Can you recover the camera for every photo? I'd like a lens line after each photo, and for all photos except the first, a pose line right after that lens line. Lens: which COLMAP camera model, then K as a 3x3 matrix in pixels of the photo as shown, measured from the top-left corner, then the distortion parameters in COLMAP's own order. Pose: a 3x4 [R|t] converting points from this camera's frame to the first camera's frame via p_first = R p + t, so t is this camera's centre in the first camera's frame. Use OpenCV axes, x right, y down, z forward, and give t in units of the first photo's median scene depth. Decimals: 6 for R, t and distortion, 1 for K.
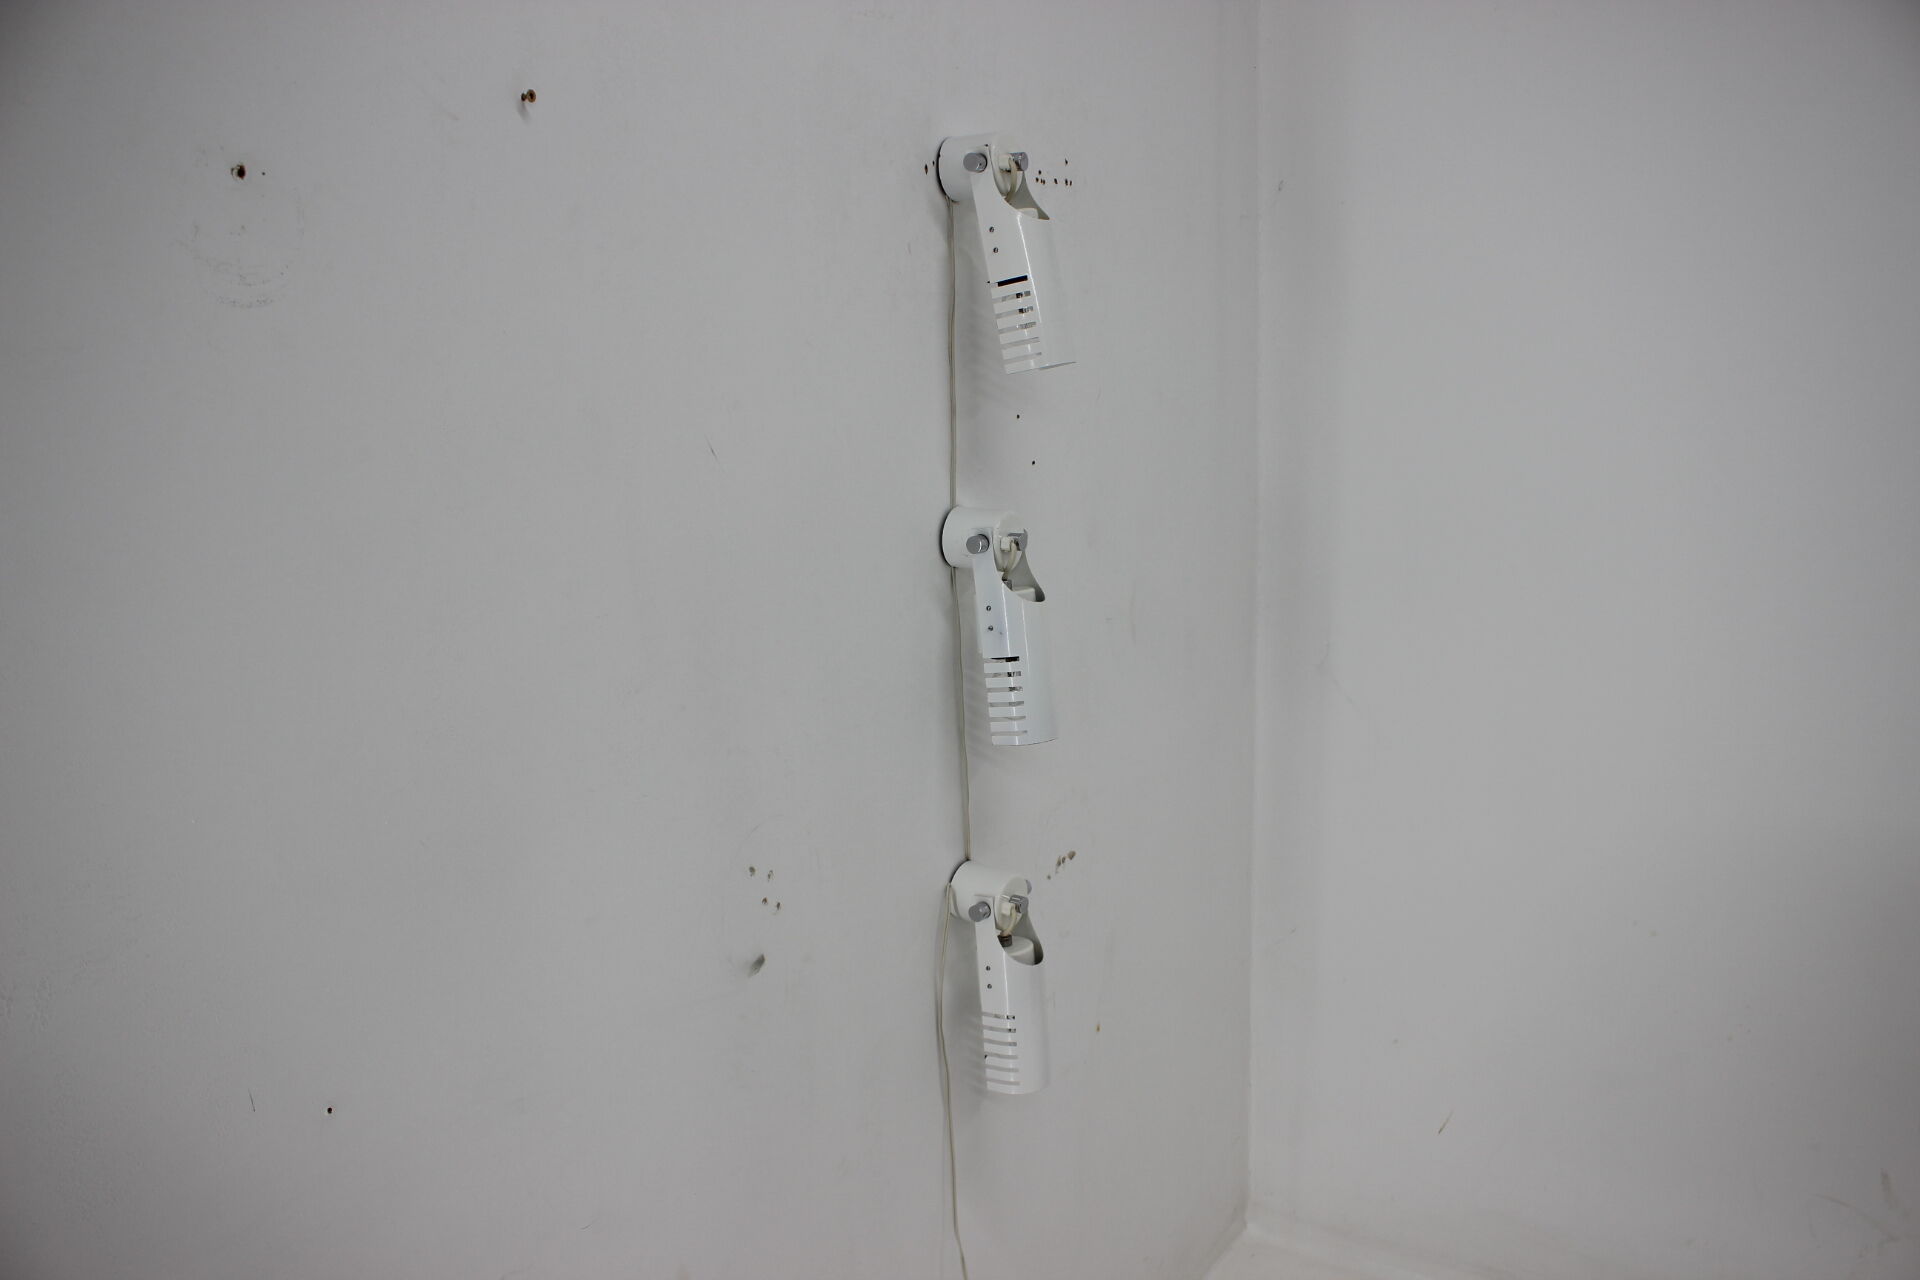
lens RADIAL K [[1592.5, 0, 955.7], [0, 1592.5, 648.3], [0, 0, 1]] dist [-0.063822, 0.026725]
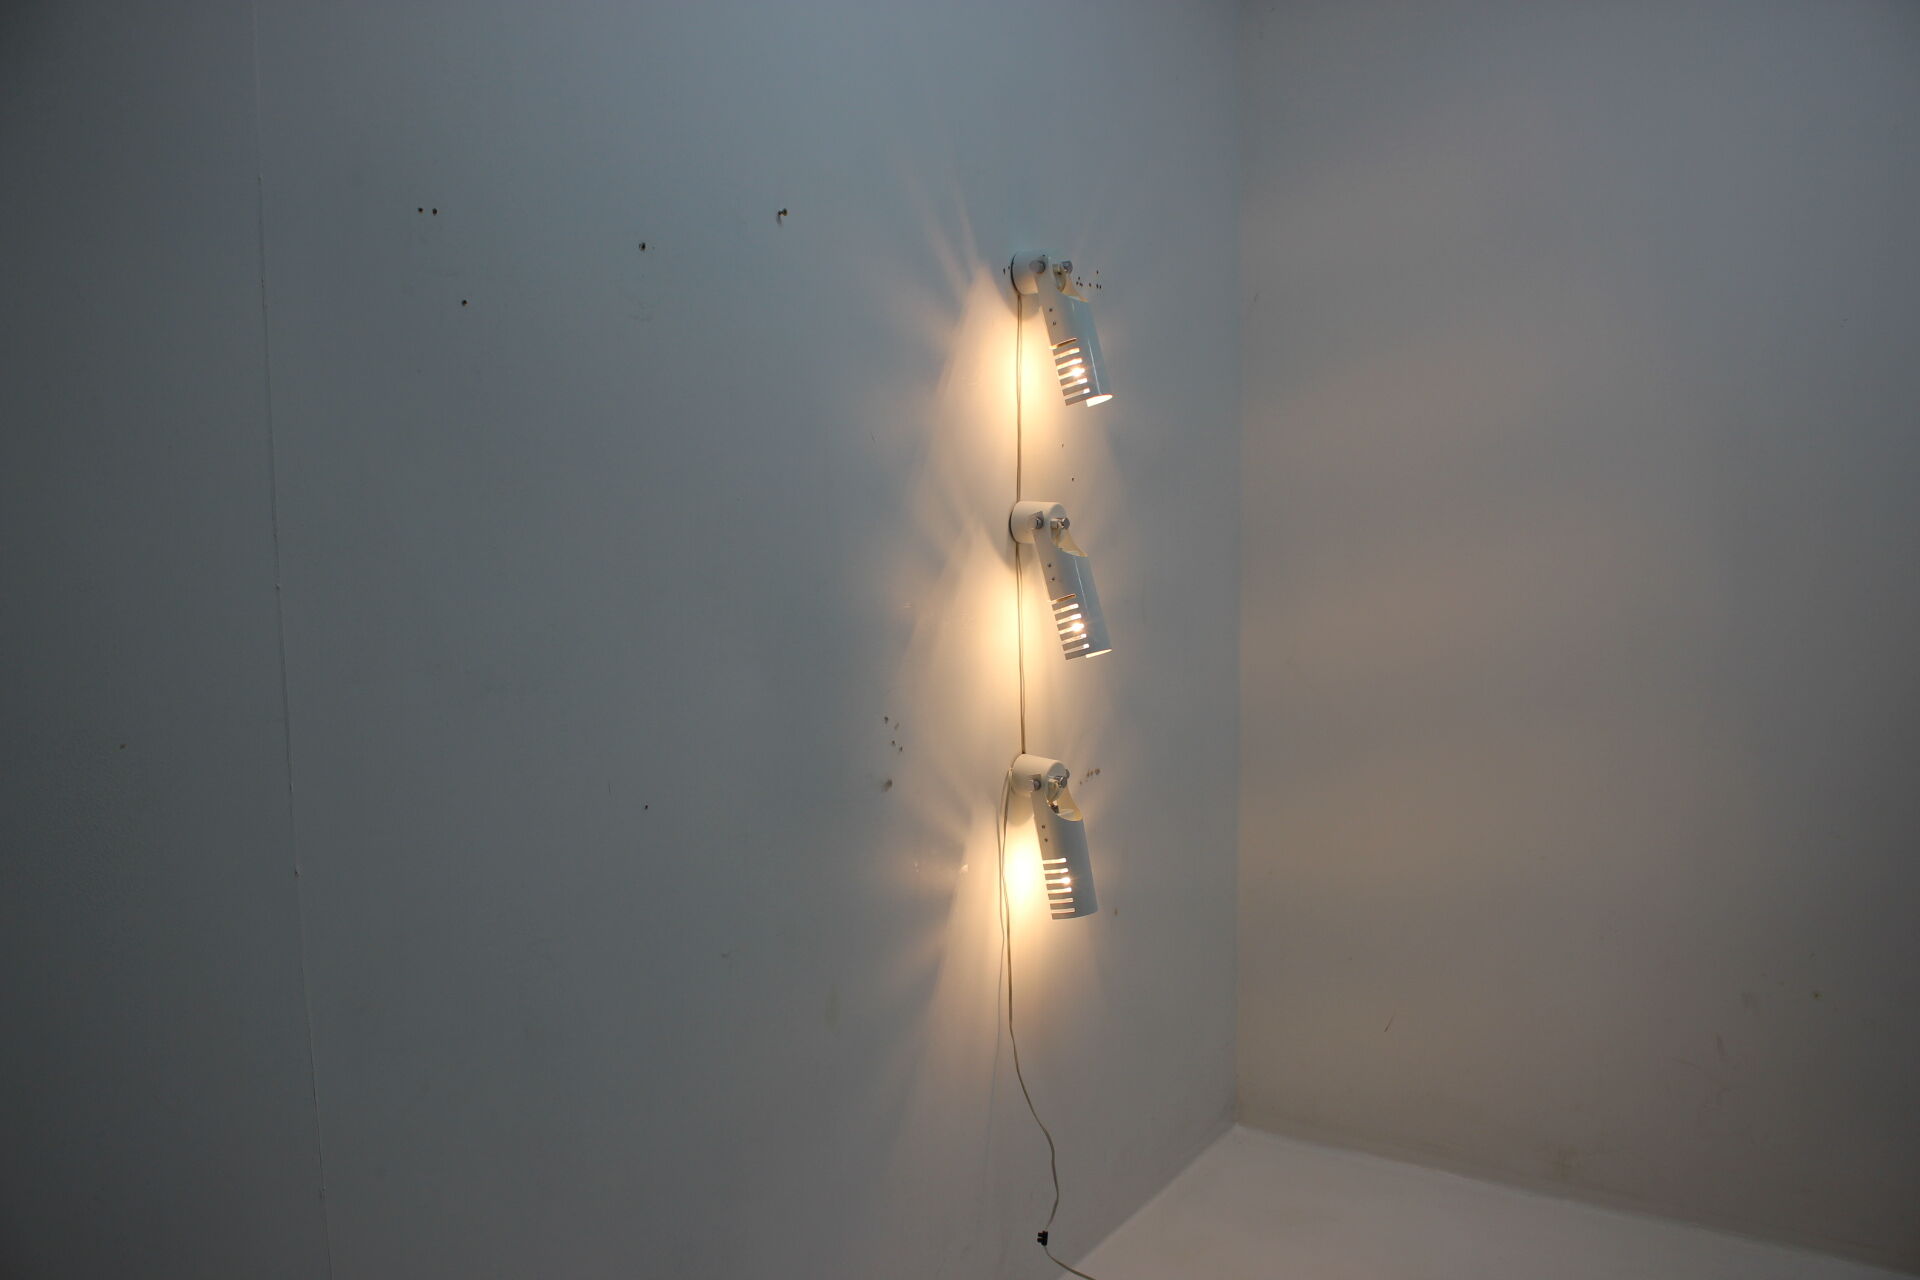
lens RADIAL K [[1592.5, 0, 969.2], [0, 1592.5, 628.5], [0, 0, 1]] dist [-0.063822, 0.026725]
pose [[0.999870, 0.014782, -0.006480, -0.034846], [-0.015370, 0.994593, -0.102711, 0.175533], [0.004927, 0.102797, 0.994690, -0.427646]]
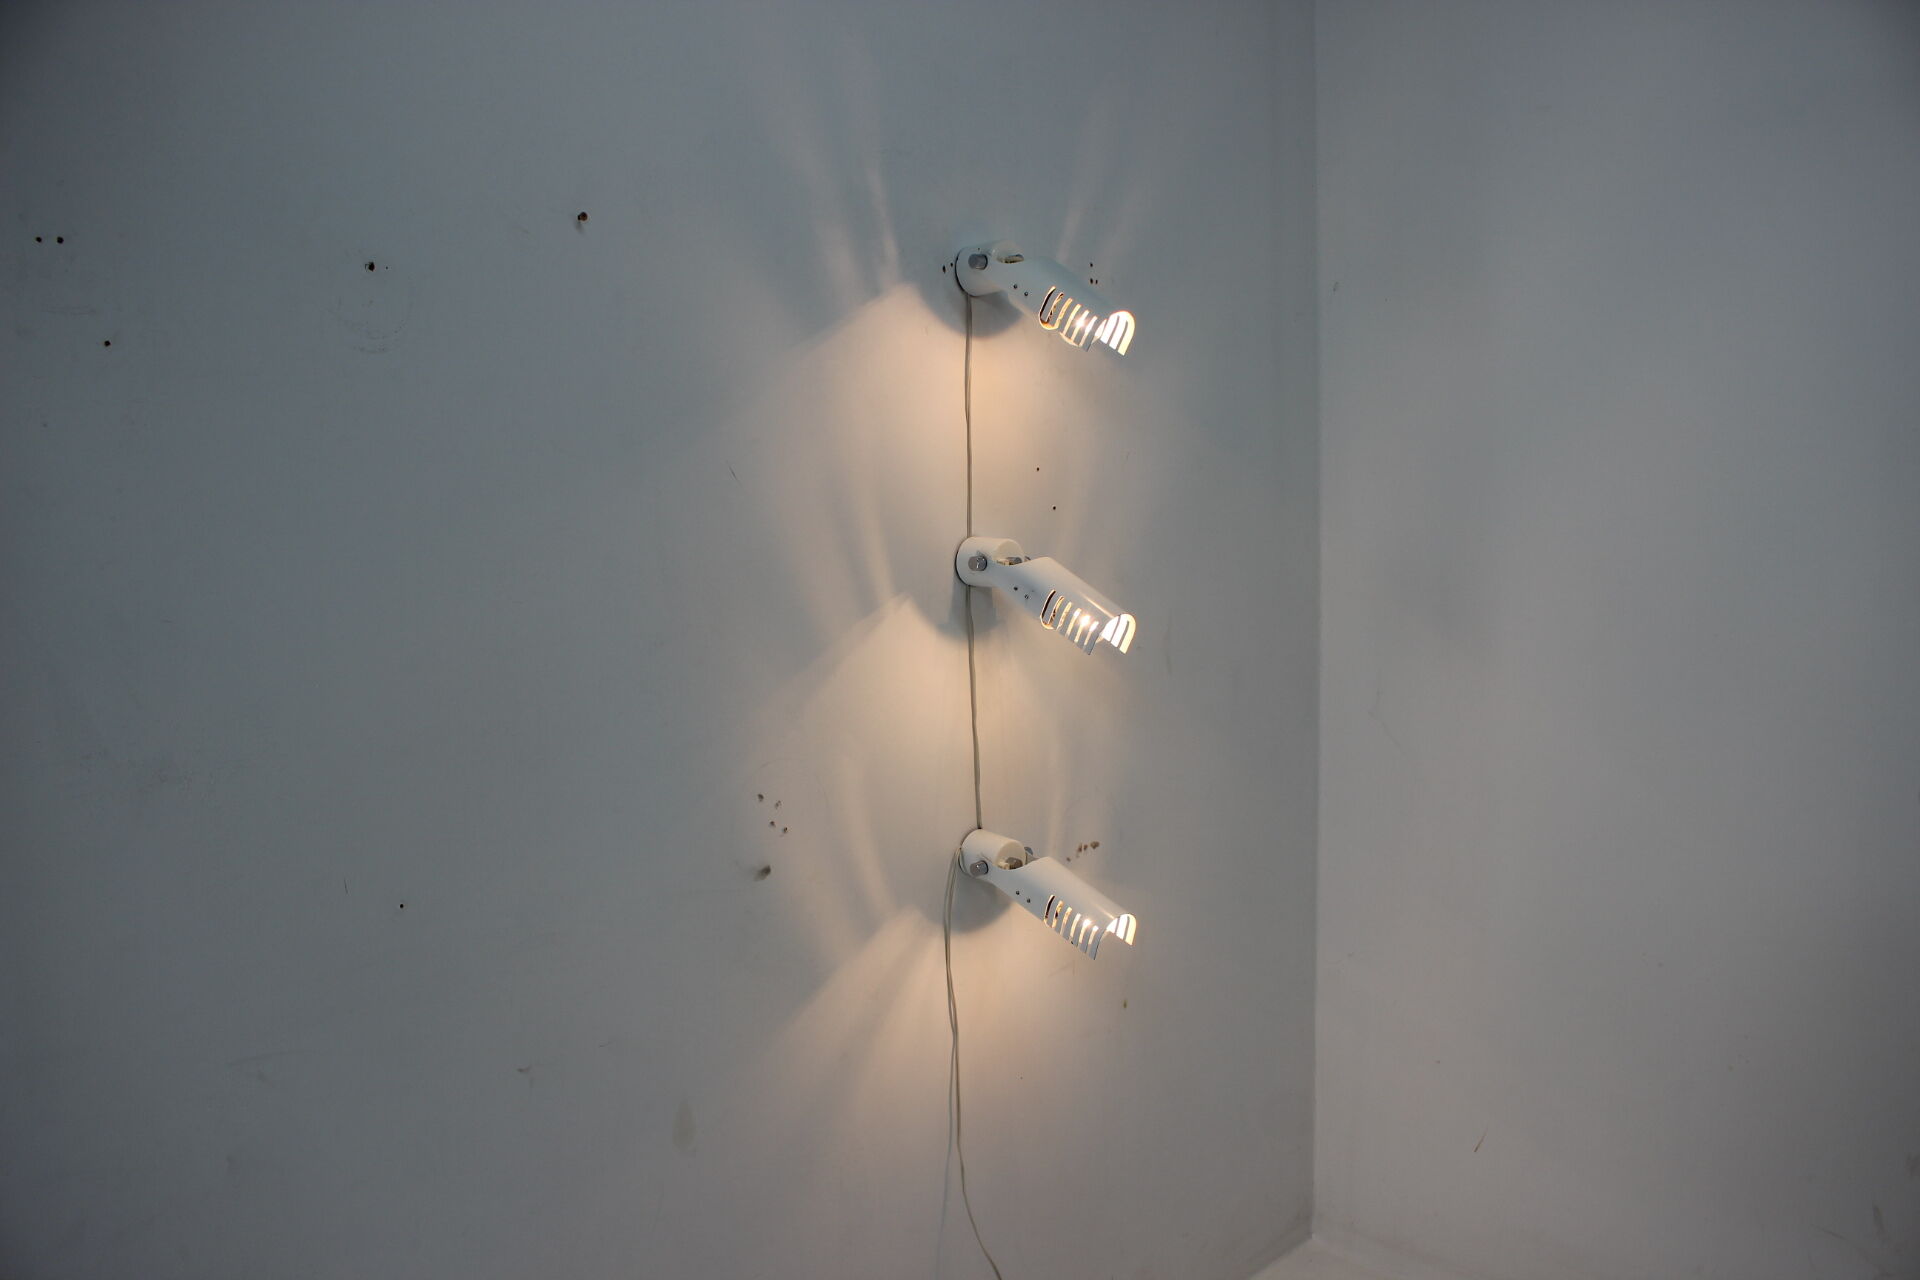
lens RADIAL K [[1592.5, 0, 951.7], [0, 1592.5, 646.4], [0, 0, 1]] dist [-0.063822, 0.026725]
pose [[0.976408, 0.031729, -0.213591, 0.253060], [-0.048703, 0.996017, -0.074682, 0.089959], [0.210370, 0.083322, 0.974065, -0.208234]]
